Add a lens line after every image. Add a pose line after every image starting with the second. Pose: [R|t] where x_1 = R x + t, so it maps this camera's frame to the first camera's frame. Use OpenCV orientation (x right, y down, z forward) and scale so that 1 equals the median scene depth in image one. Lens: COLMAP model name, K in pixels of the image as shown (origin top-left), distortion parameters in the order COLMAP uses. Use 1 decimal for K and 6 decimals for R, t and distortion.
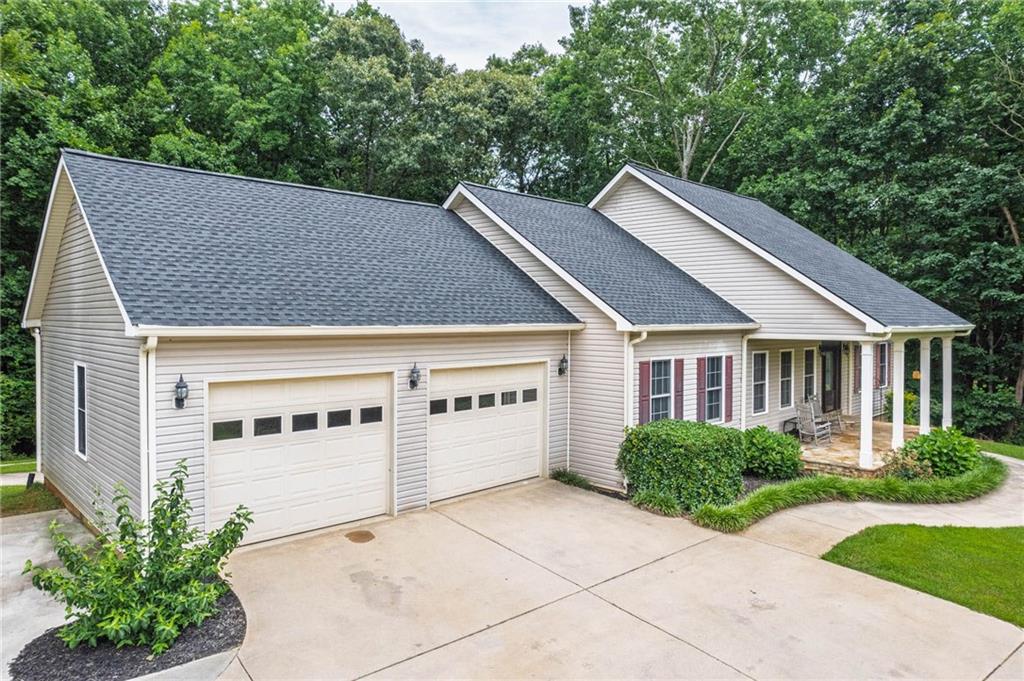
lens RADIAL K [[660.8, 0, 509.3], [0, 660.8, 317.3], [0, 0, 1]] dist [-0.066199, 0.056902]
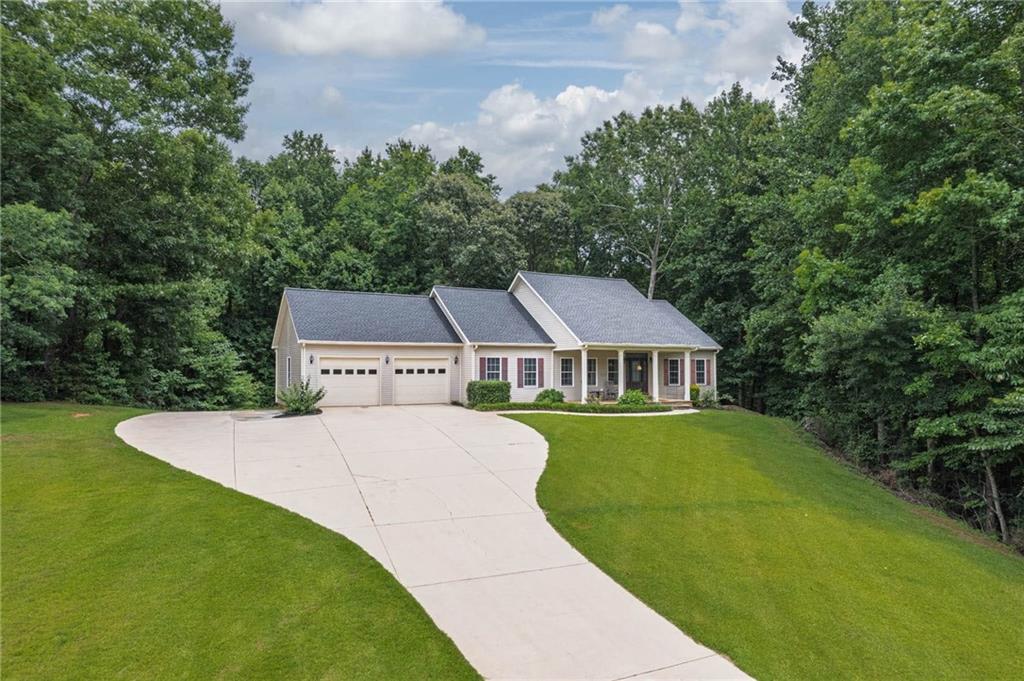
lens RADIAL K [[651.3, 0, 512.0], [0, 651.3, 340.5], [0, 0, 1]] dist [-0.060825, 0.048366]
pose [[0.962359, -0.016485, -0.271281, 0.932585], [0.004422, 0.998976, -0.045016, 0.107608], [0.271745, 0.042122, 0.961447, -1.305384]]
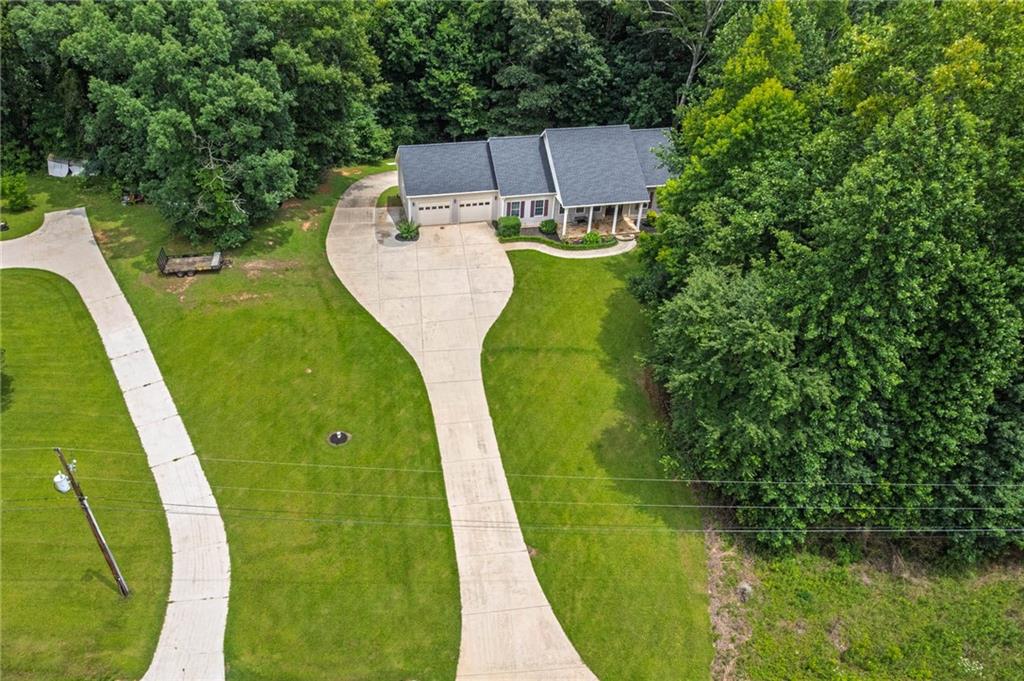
lens RADIAL K [[736.3, 0, 463.5], [0, 736.3, 362.9], [0, 0, 1]] dist [-0.070351, 0.073305]
pose [[0.839250, 0.318802, -0.440482, 2.283683], [0.002760, 0.807580, 0.589752, -1.824871], [0.543738, -0.496165, 0.676881, -2.809141]]
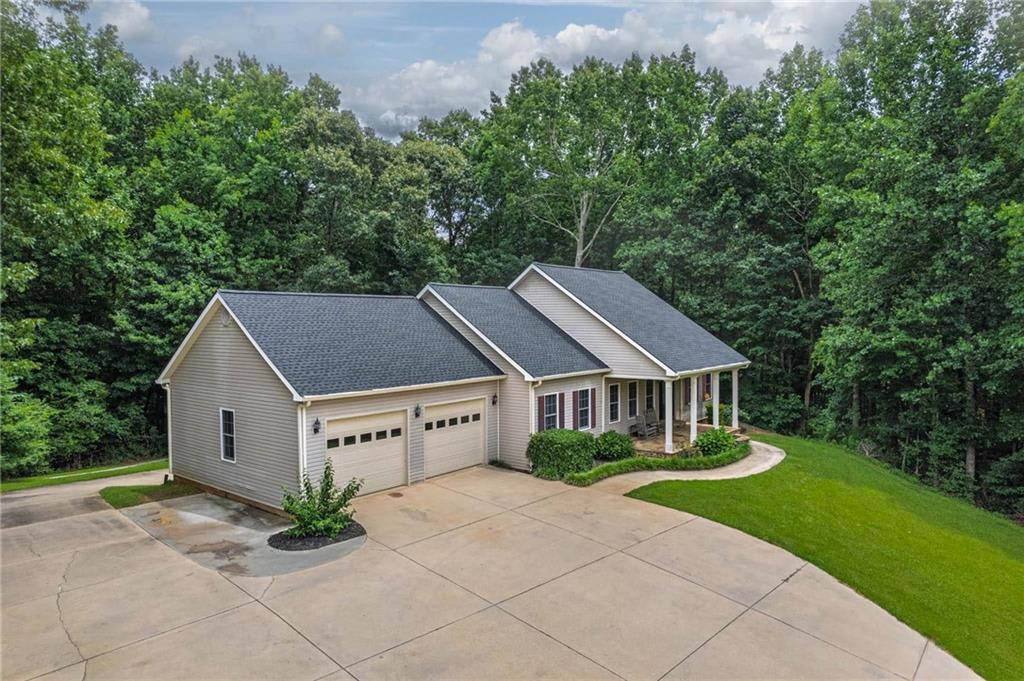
lens RADIAL K [[661.4, 0, 511.1], [0, 661.4, 326.6], [0, 0, 1]] dist [-0.064223, 0.053026]
pose [[0.991942, -0.013056, 0.126018, -0.089054], [0.011758, 0.999870, 0.011034, -0.131434], [-0.126146, -0.009464, 0.991967, -0.697329]]
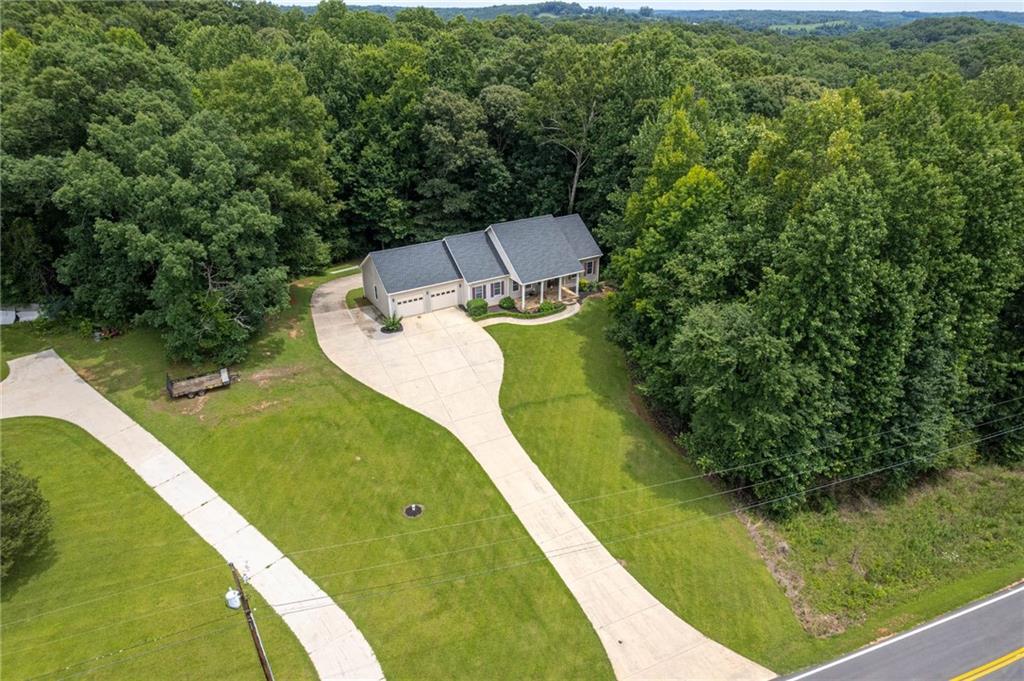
lens RADIAL K [[661.4, 0, 511.1], [0, 661.4, 326.6], [0, 0, 1]] dist [-0.064223, 0.053026]
pose [[0.973377, 0.099596, -0.206443, 1.489417], [0.002915, 0.895214, 0.445627, -1.842522], [0.229193, -0.434365, 0.871090, -3.358144]]
